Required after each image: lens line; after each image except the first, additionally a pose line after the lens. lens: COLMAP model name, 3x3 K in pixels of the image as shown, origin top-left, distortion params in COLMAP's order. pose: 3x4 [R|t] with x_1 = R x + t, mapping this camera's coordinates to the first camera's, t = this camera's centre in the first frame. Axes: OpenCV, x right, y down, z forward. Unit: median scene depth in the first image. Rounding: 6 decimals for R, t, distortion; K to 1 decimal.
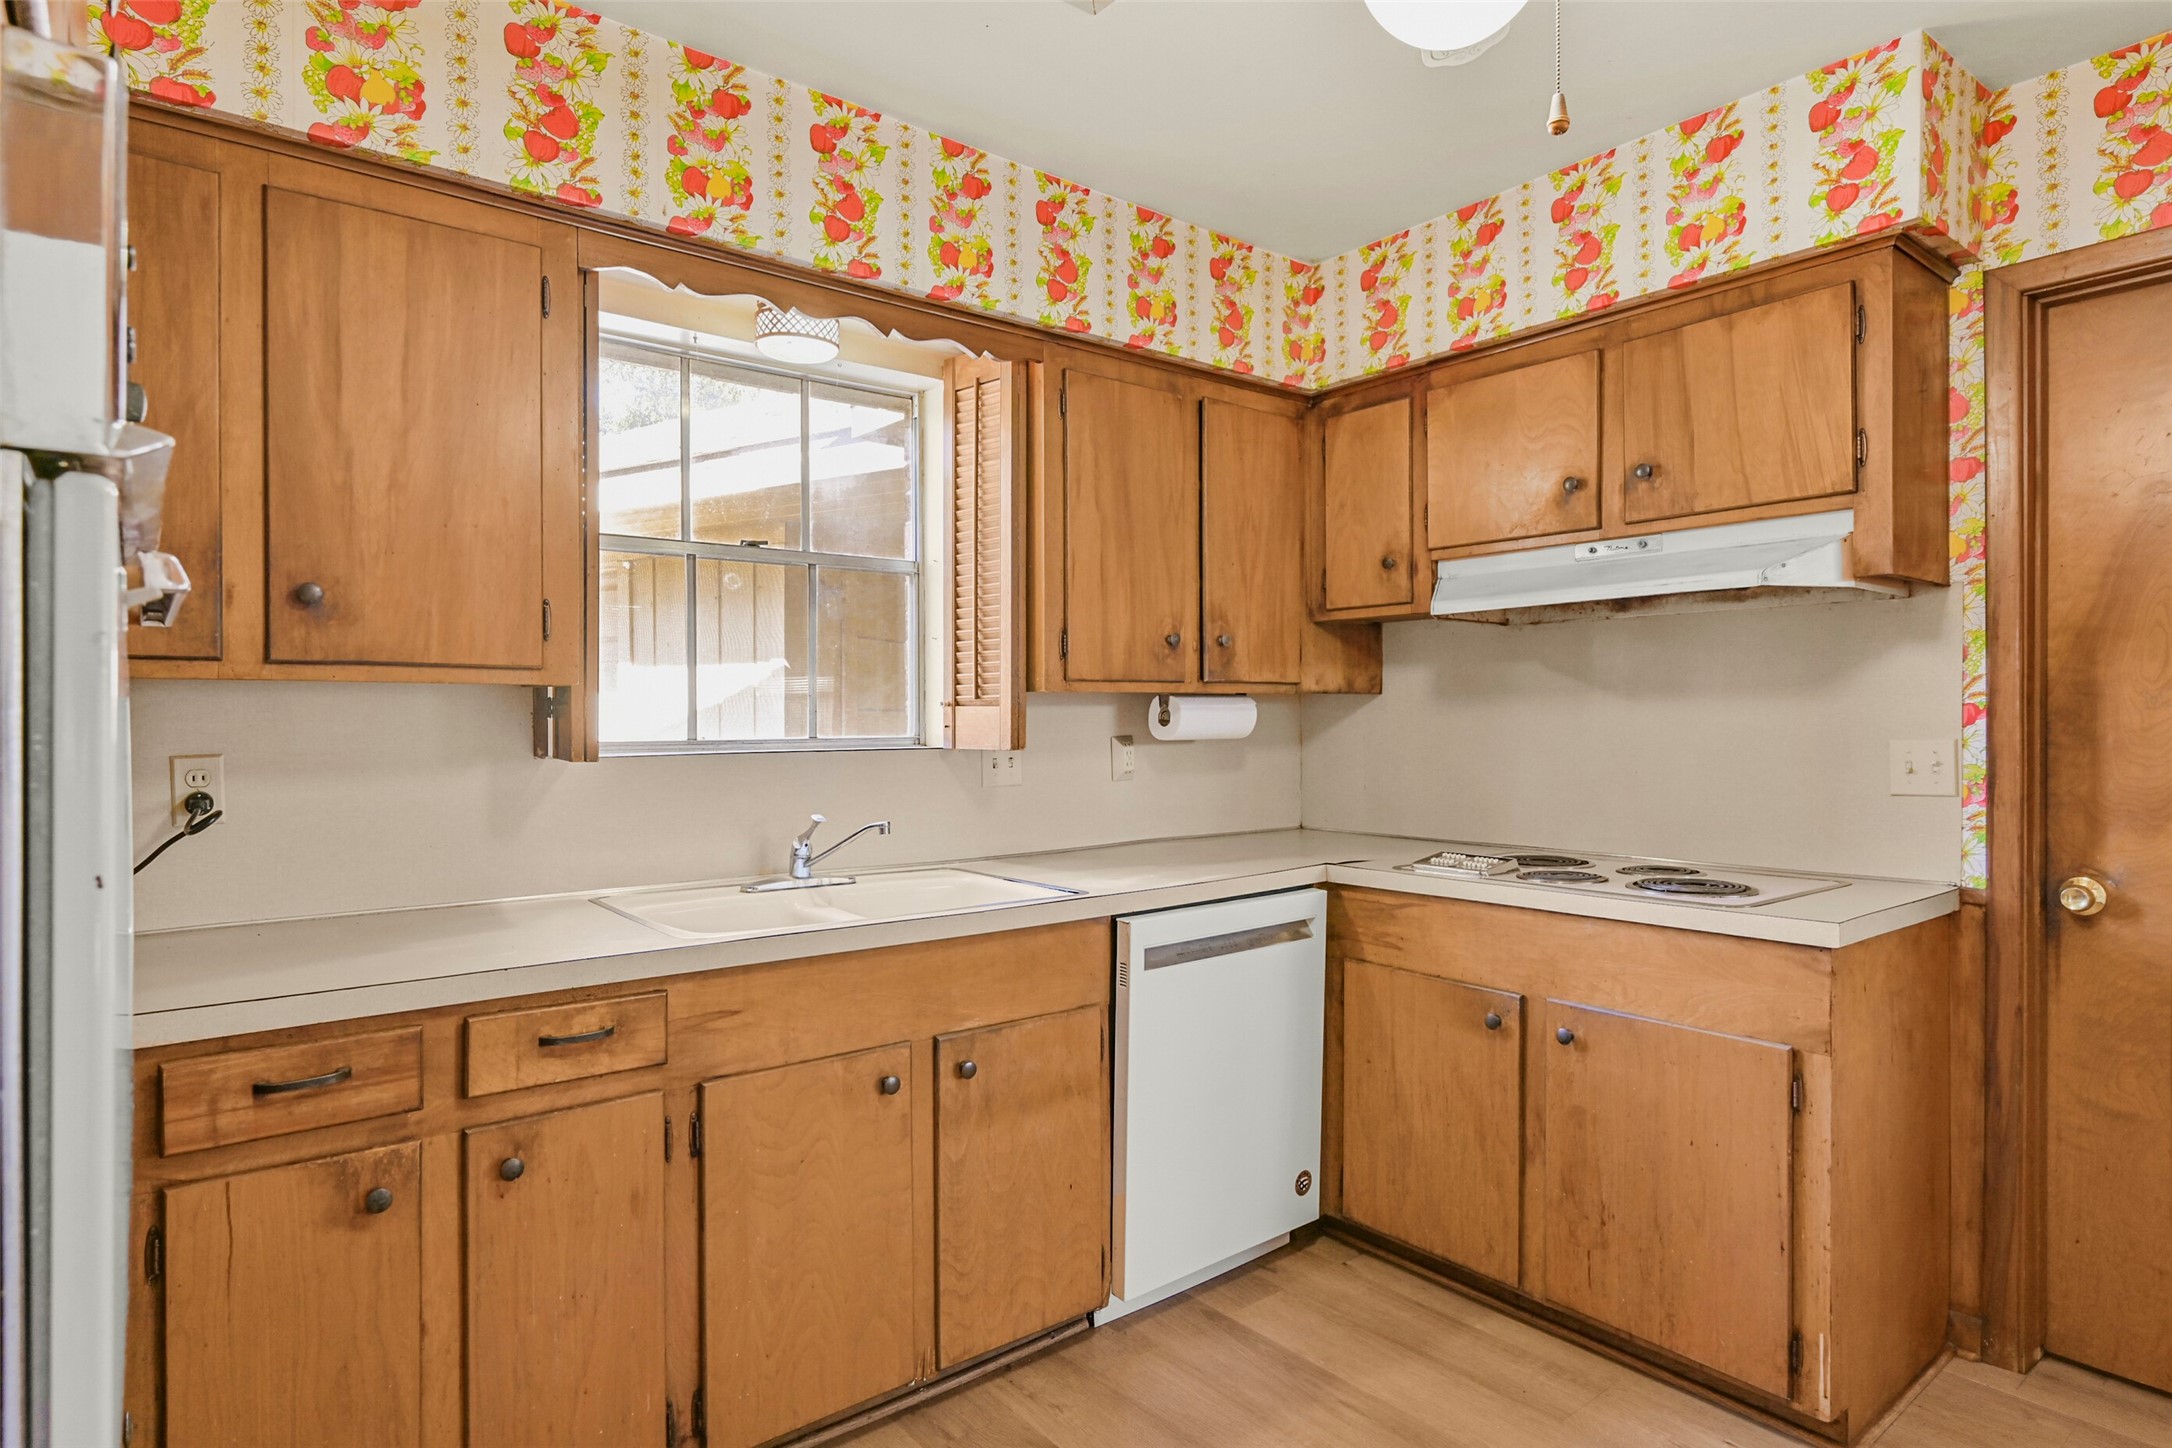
lens RADIAL K [[1201.1, 0, 1098.6], [0, 1201.1, 723.8], [0, 0, 1]] dist [-0.001028, -0.000671]
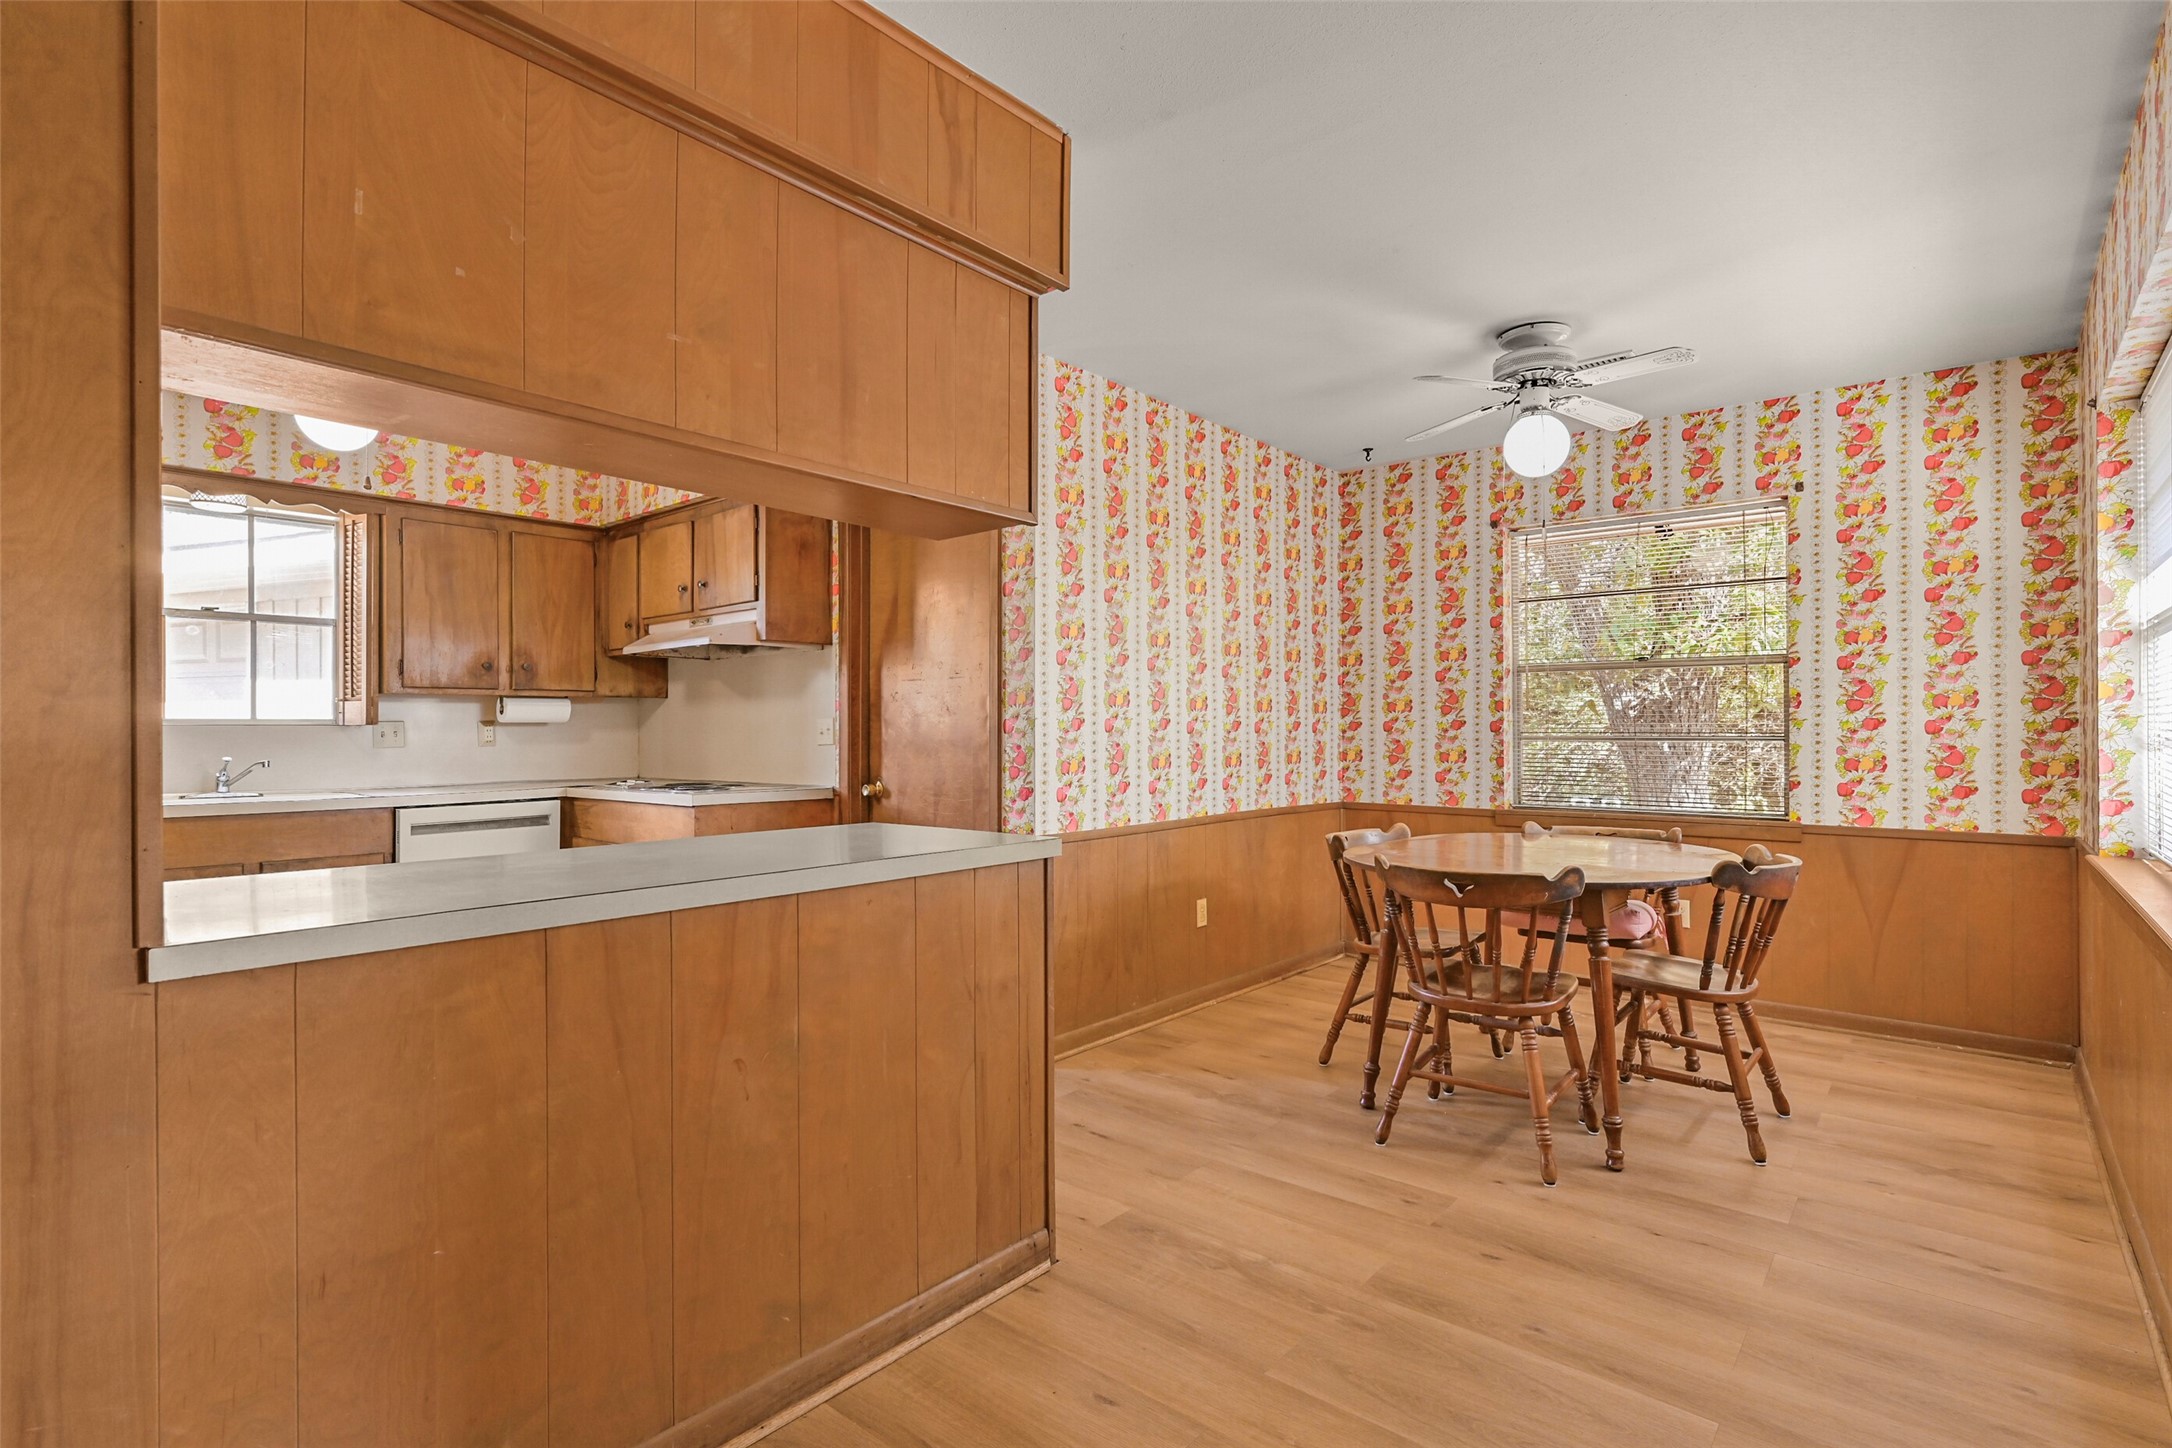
lens RADIAL K [[1038.4, 0, 1102.0], [0, 1038.4, 733.2], [0, 0, 1]] dist [-0.005457, 0.000763]
pose [[0.983263, 0.000728, 0.182191, 0.813969], [0.000160, 0.999988, -0.004857, 0.047249], [-0.182192, 0.004805, 0.983251, -0.835141]]
